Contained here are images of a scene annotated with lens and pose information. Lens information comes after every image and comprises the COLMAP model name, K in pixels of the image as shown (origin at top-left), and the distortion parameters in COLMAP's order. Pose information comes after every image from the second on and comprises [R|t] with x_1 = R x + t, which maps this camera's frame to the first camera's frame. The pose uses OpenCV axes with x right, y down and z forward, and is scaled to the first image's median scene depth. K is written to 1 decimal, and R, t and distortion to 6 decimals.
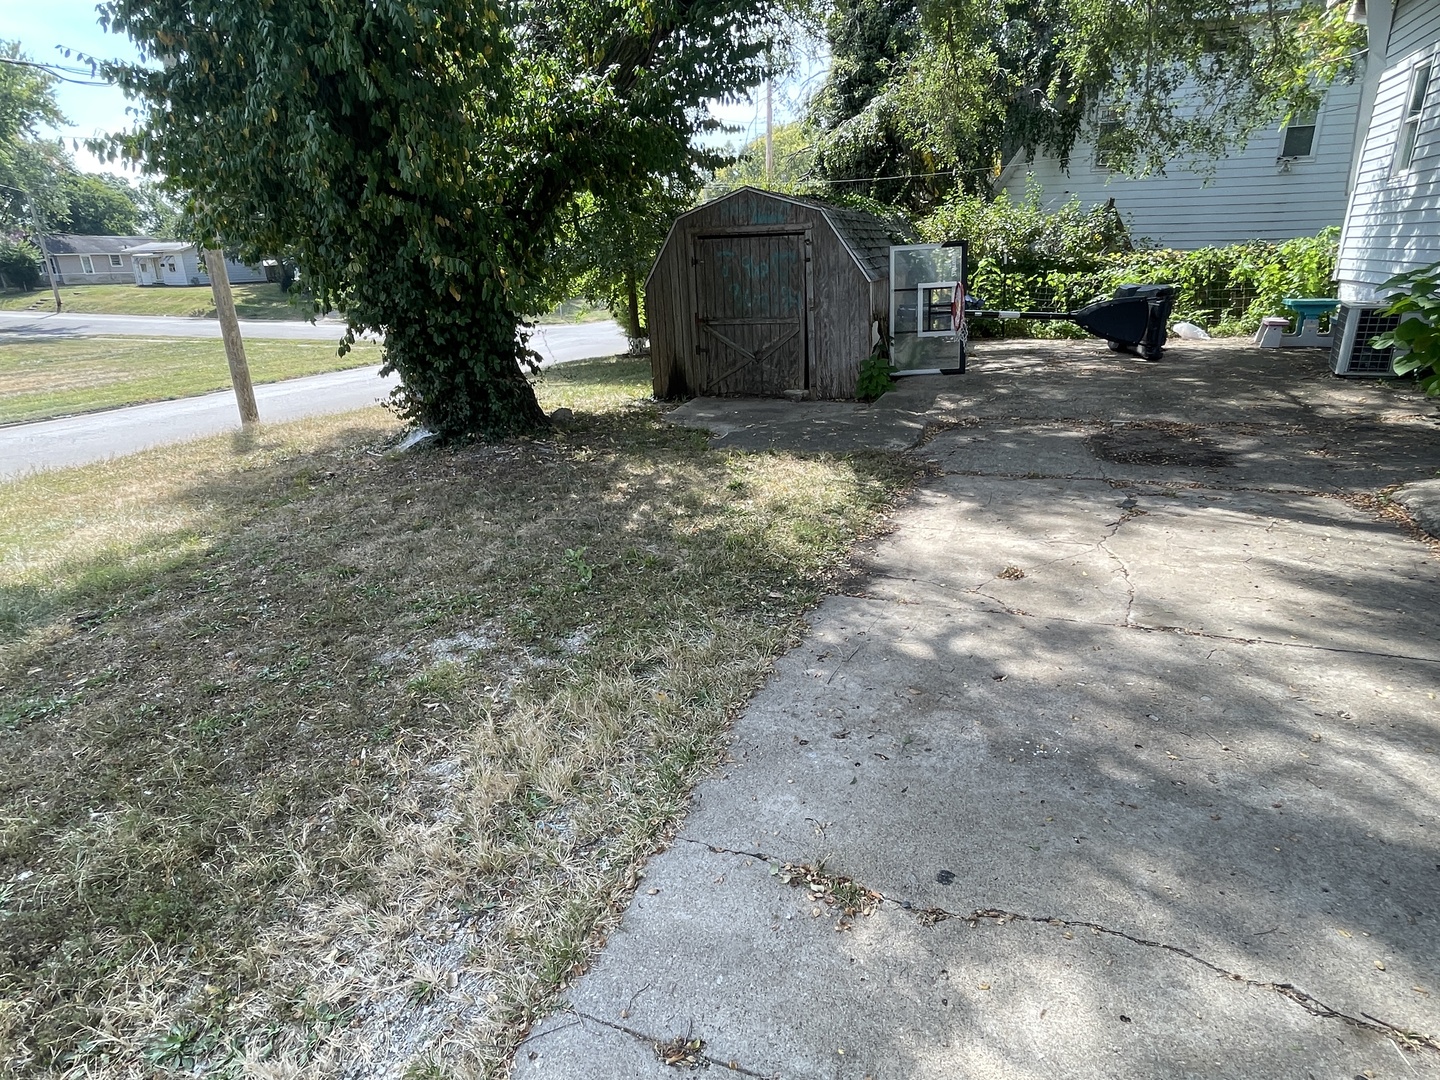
lens RADIAL K [[823.0, 0, 720.0], [0, 823.0, 540.0], [0, 0, 1]] dist [0.000571, 0.000071]
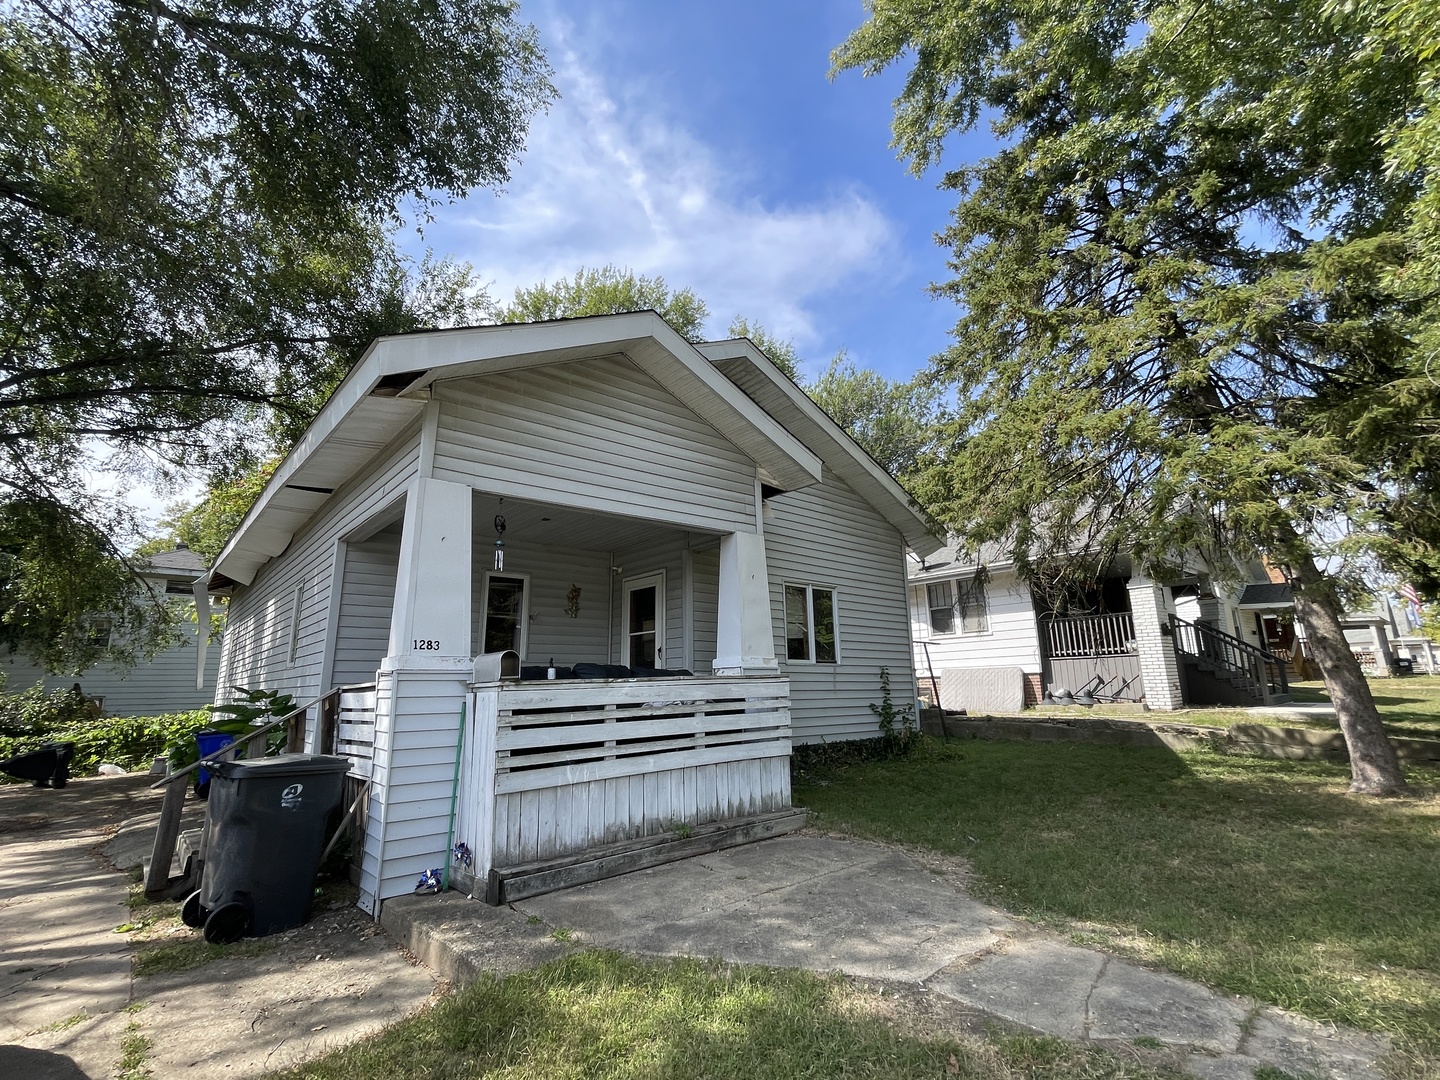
lens RADIAL K [[666.5, 0, 720.0], [0, 666.5, 540.0], [0, 0, 1]] dist [-0.001309, 0.000718]
pose [[0.459113, 0.207539, 0.863796, -0.102256], [0.309116, 0.874249, -0.374348, 0.249593], [-0.832864, 0.438881, 0.337225, -0.739515]]
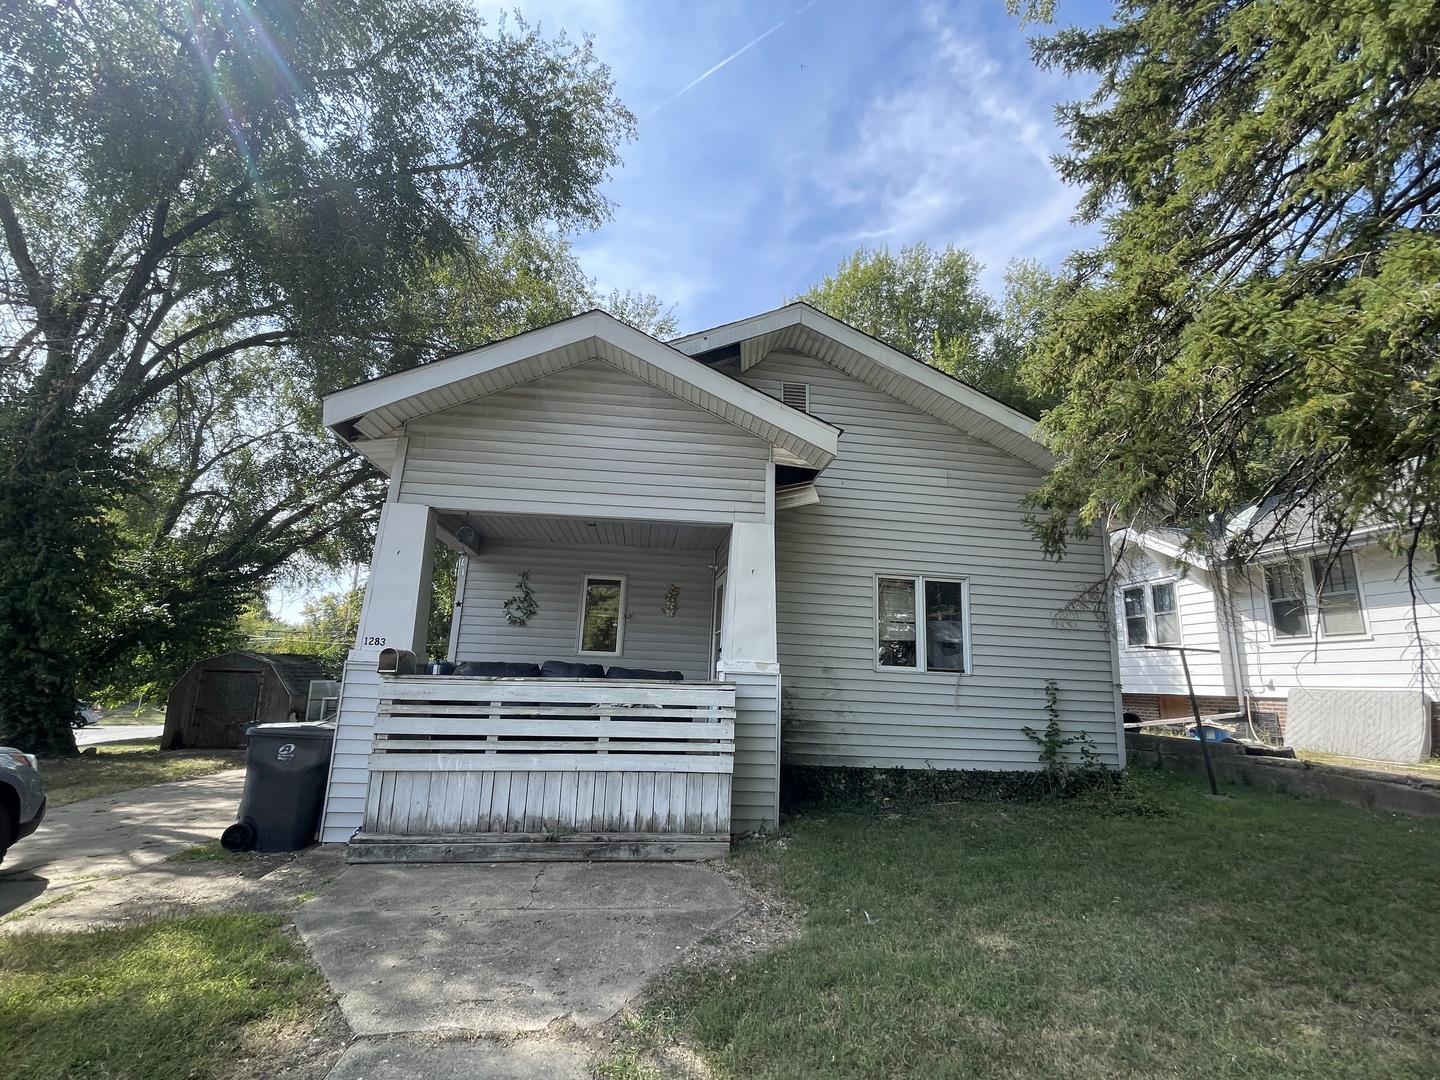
lens RADIAL K [[669.3, 0, 718.5], [0, 669.3, 543.3], [0, 0, 1]] dist [-0.011412, 0.008215]
pose [[0.872385, 0.152203, 0.464519, 0.273979], [0.109976, 0.864813, -0.489902, 0.328922], [-0.476287, 0.478469, 0.737711, -1.032929]]
